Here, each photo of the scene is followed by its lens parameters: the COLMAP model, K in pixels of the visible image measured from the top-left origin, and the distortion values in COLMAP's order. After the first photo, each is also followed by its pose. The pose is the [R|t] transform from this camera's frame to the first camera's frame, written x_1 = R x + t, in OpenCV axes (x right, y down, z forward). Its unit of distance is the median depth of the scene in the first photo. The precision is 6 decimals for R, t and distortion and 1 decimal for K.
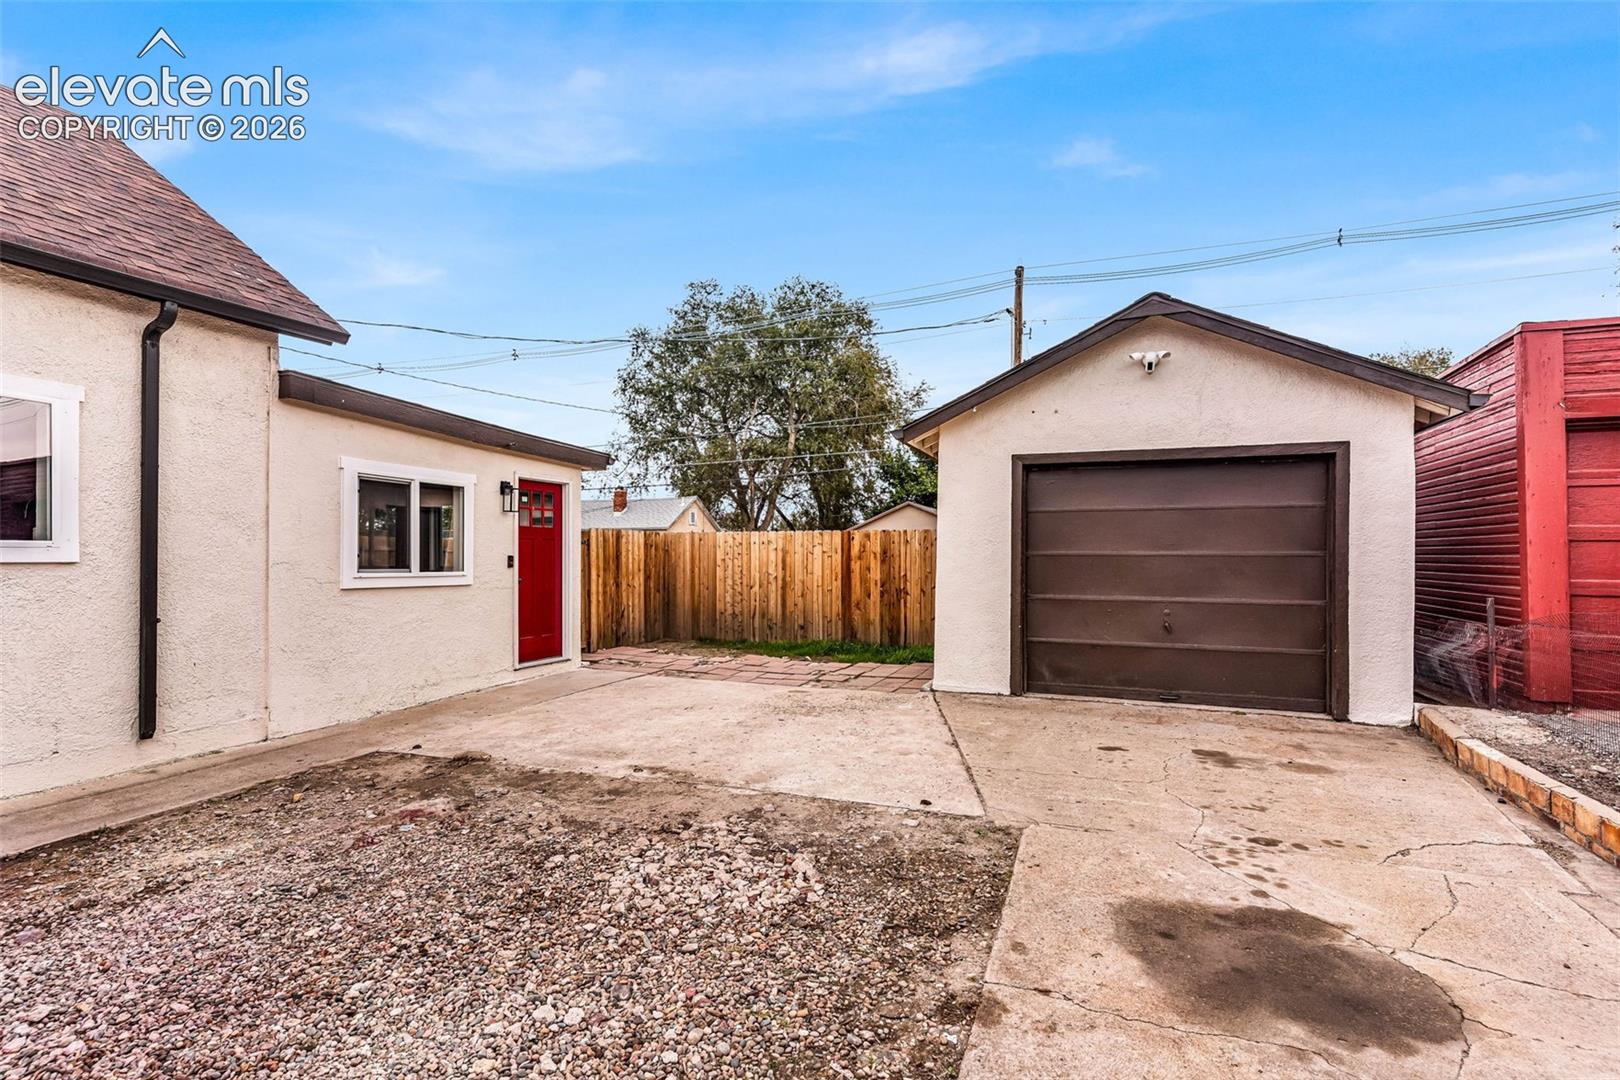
lens RADIAL K [[779.0, 0, 788.2], [0, 779.0, 562.9], [0, 0, 1]] dist [0.003187, 0.000371]
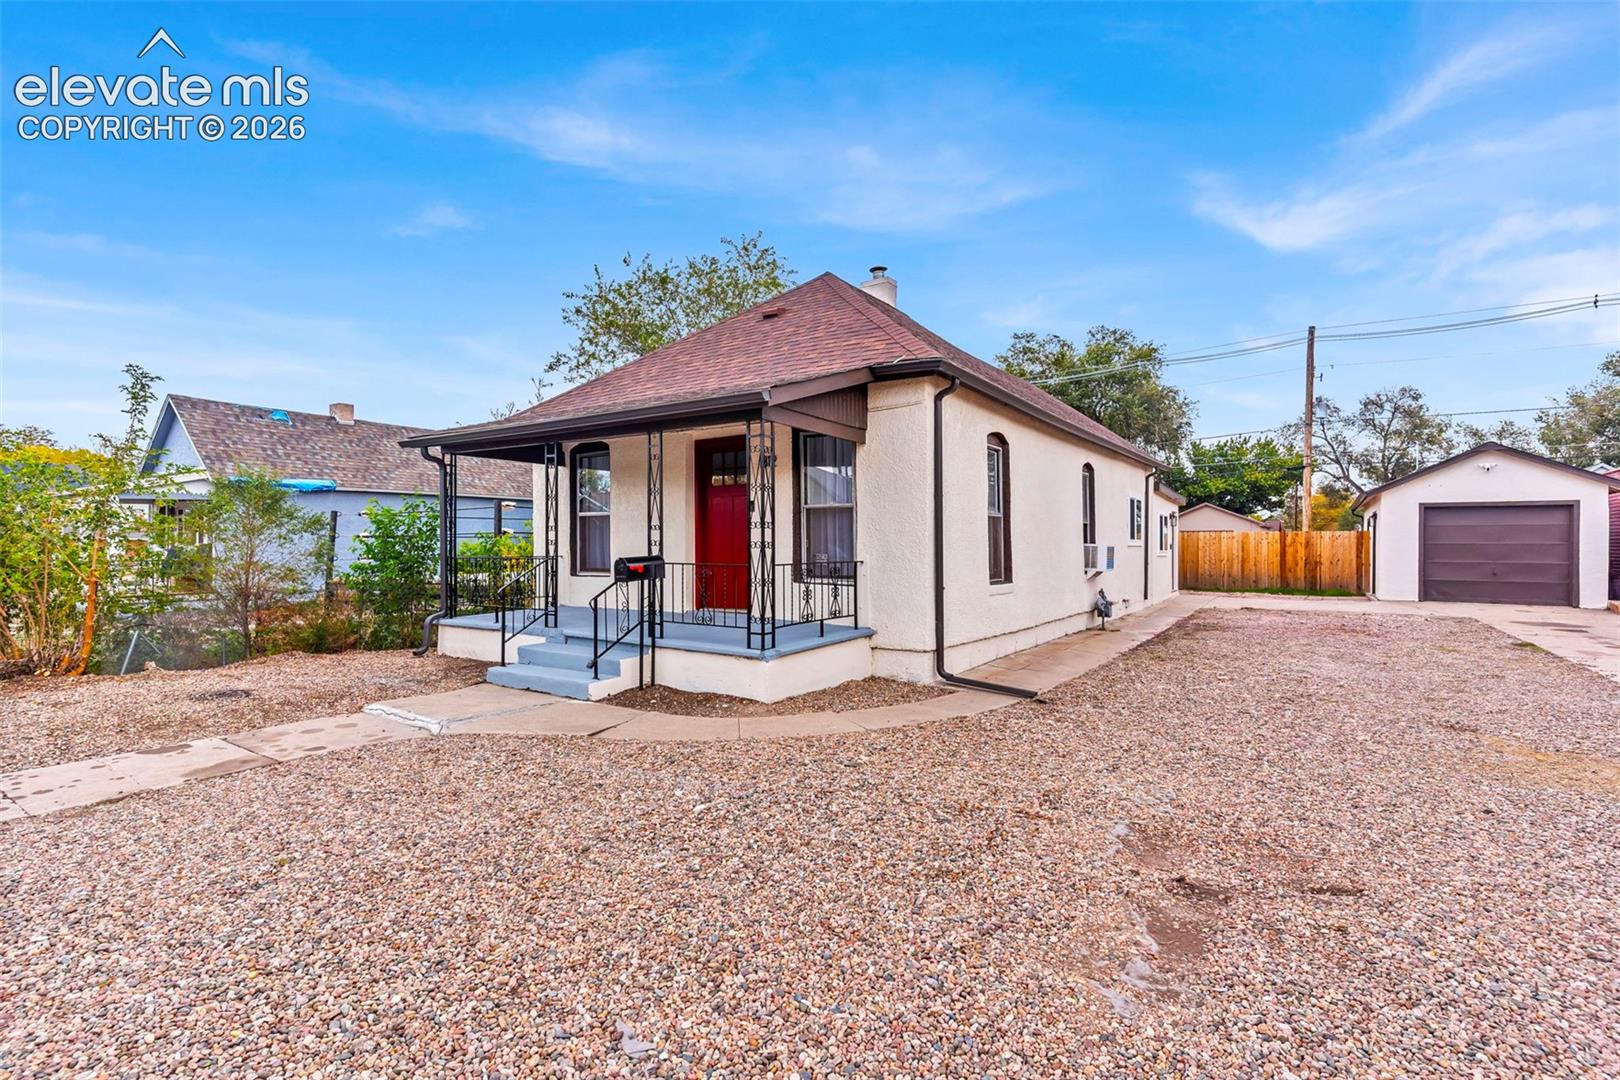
lens RADIAL K [[769.7, 0, 802.3], [0, 769.7, 547.5], [0, 0, 1]] dist [0.001106, 0.000641]
pose [[0.980936, -0.000548, -0.194331, -1.144057], [-0.000458, 0.999987, -0.005132, 0.014382], [0.194332, 0.005124, 0.980923, -1.749197]]
